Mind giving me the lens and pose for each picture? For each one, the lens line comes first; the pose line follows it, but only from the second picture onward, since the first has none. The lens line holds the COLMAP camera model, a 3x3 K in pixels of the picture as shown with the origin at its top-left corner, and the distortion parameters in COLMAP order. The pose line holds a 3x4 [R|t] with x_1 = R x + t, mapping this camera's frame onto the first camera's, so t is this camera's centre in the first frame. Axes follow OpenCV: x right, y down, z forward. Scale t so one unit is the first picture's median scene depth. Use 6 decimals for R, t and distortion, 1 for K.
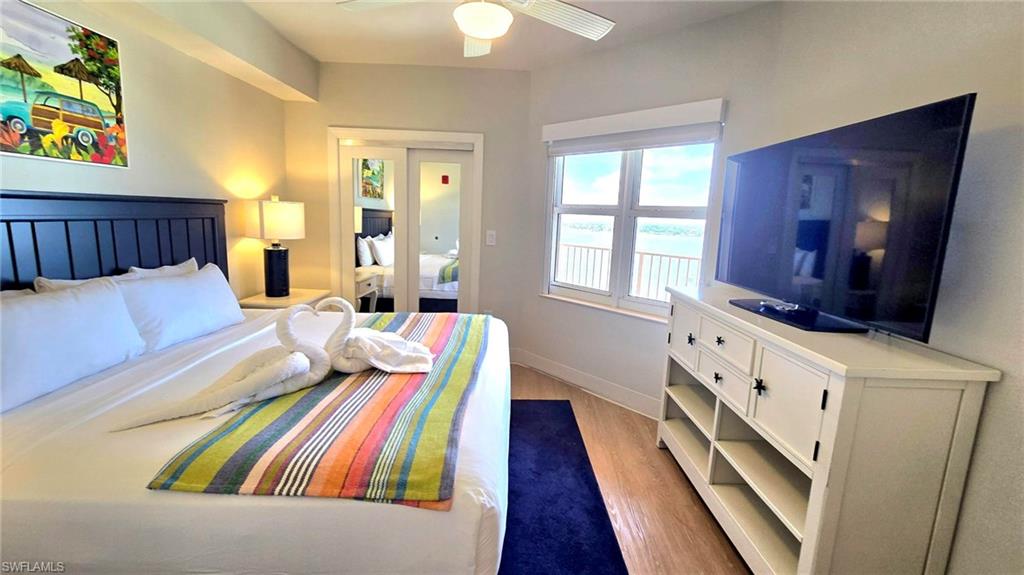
lens RADIAL K [[416.0, 0, 526.7], [0, 416.0, 279.4], [0, 0, 1]] dist [-0.001371, -0.000154]
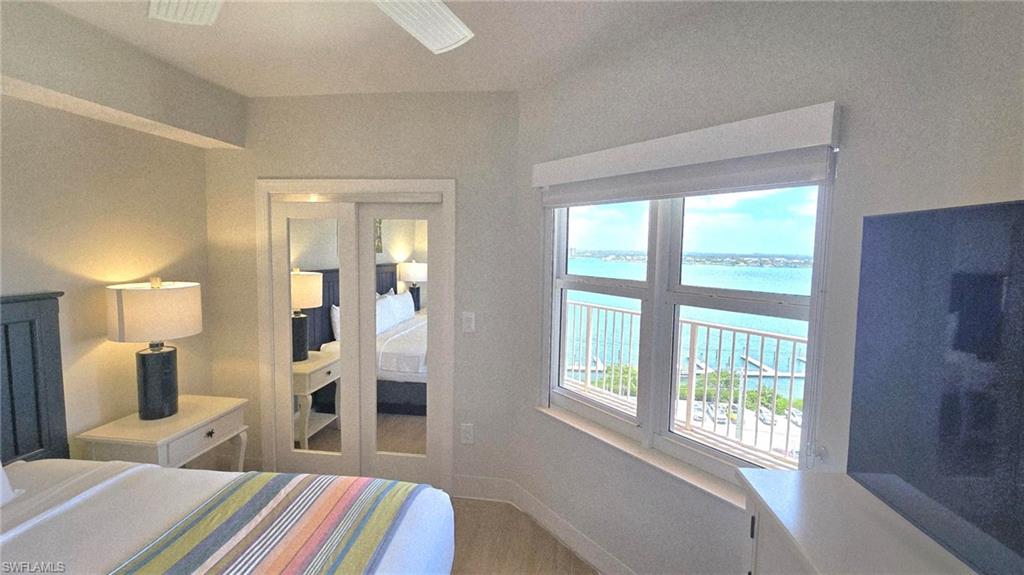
lens RADIAL K [[416.0, 0, 526.7], [0, 416.0, 279.4], [0, 0, 1]] dist [-0.001371, -0.000154]
pose [[0.992488, -0.012522, -0.121698, 0.111903], [0.002980, 0.996928, -0.078273, -0.131475], [0.122304, 0.077322, 0.989476, 0.344212]]
